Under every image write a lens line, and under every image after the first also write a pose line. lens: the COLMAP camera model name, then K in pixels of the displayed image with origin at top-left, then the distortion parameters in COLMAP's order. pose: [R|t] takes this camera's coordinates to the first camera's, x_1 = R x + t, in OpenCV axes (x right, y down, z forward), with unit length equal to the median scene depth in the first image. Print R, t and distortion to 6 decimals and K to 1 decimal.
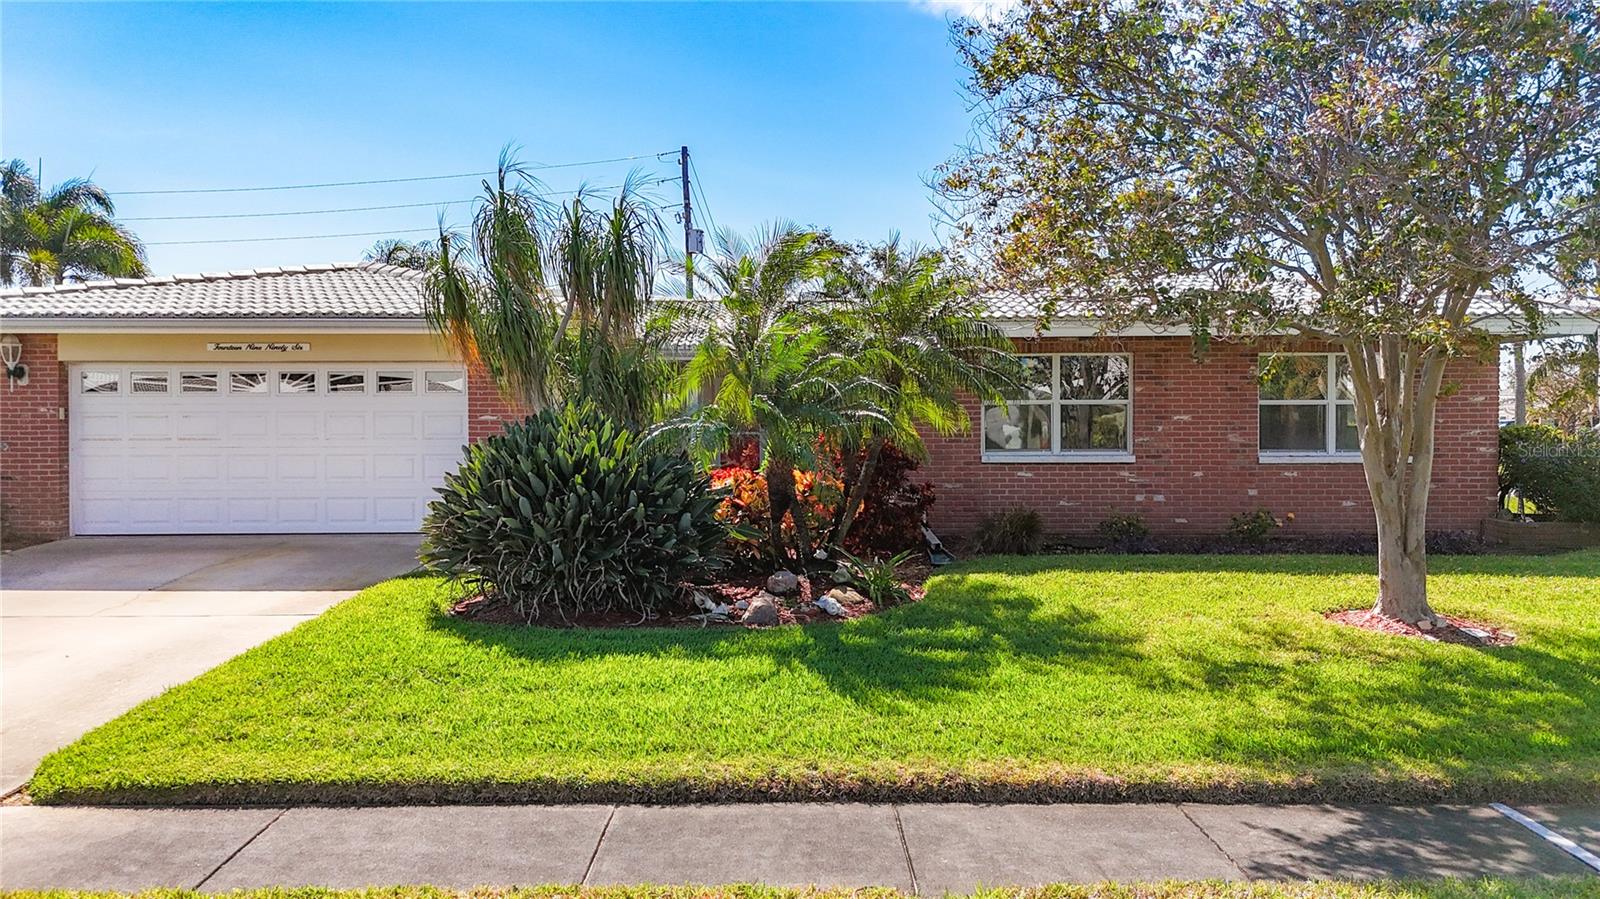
lens RADIAL K [[1193.1, 0, 800.0], [0, 1193.1, 449.5], [0, 0, 1]] dist [0.032424, -0.058178]
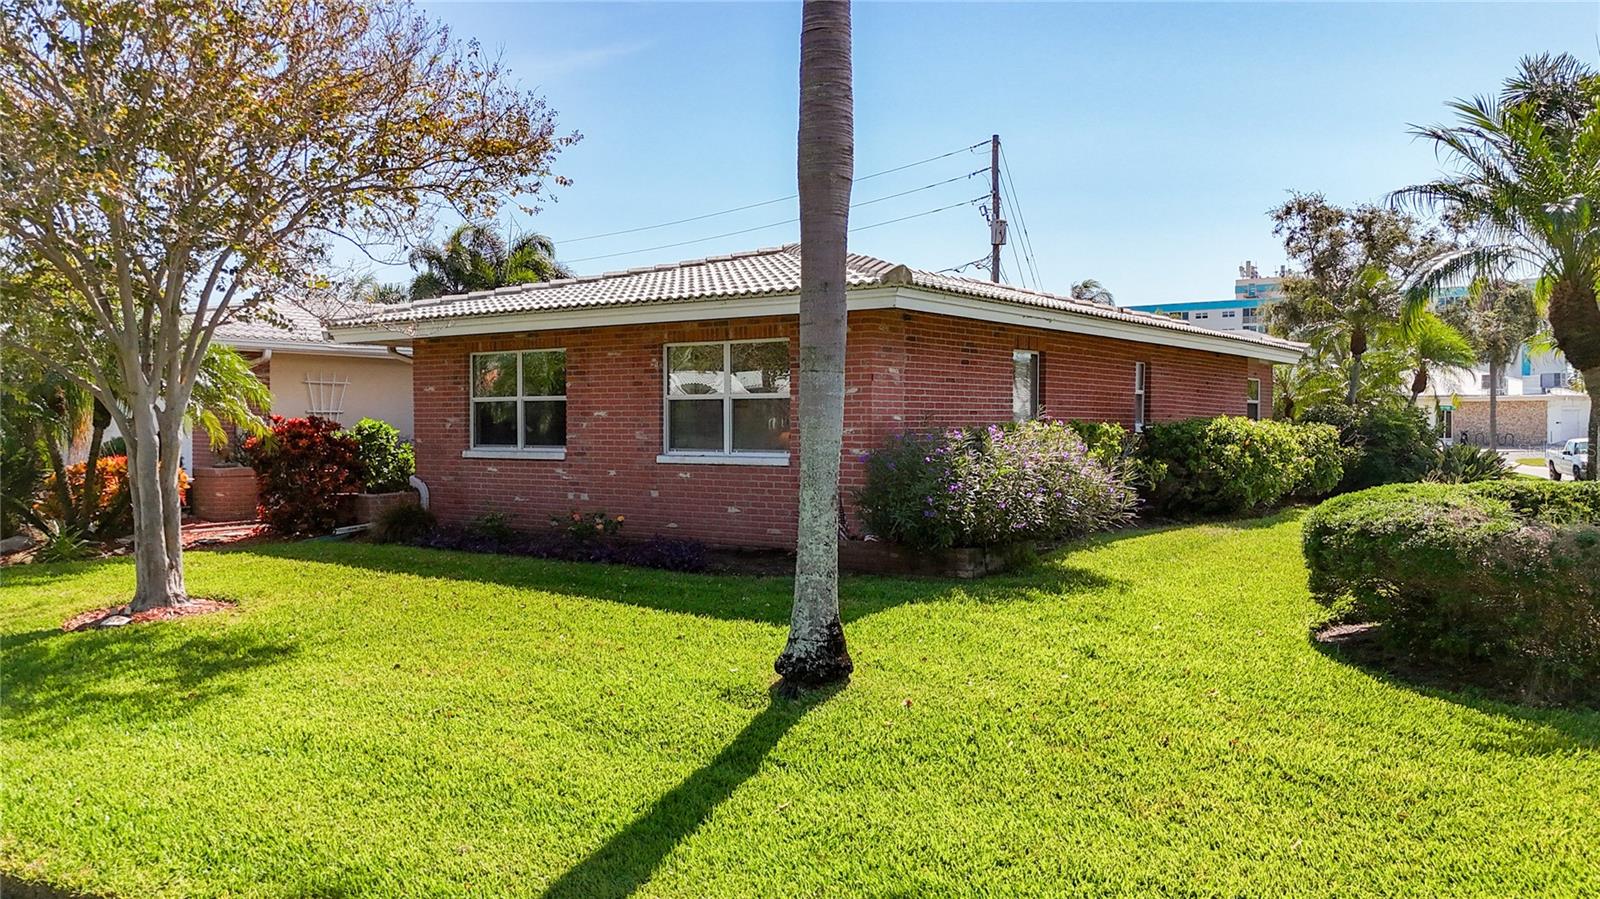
lens RADIAL K [[1182.9, 0, 800.0], [0, 1182.9, 449.5], [0, 0, 1]] dist [0.064036, -0.105134]
pose [[0.842128, 0.011923, -0.539146, 0.968032], [0.010439, 0.999208, 0.038402, -0.032921], [0.539177, -0.037967, 0.841336, 0.285029]]
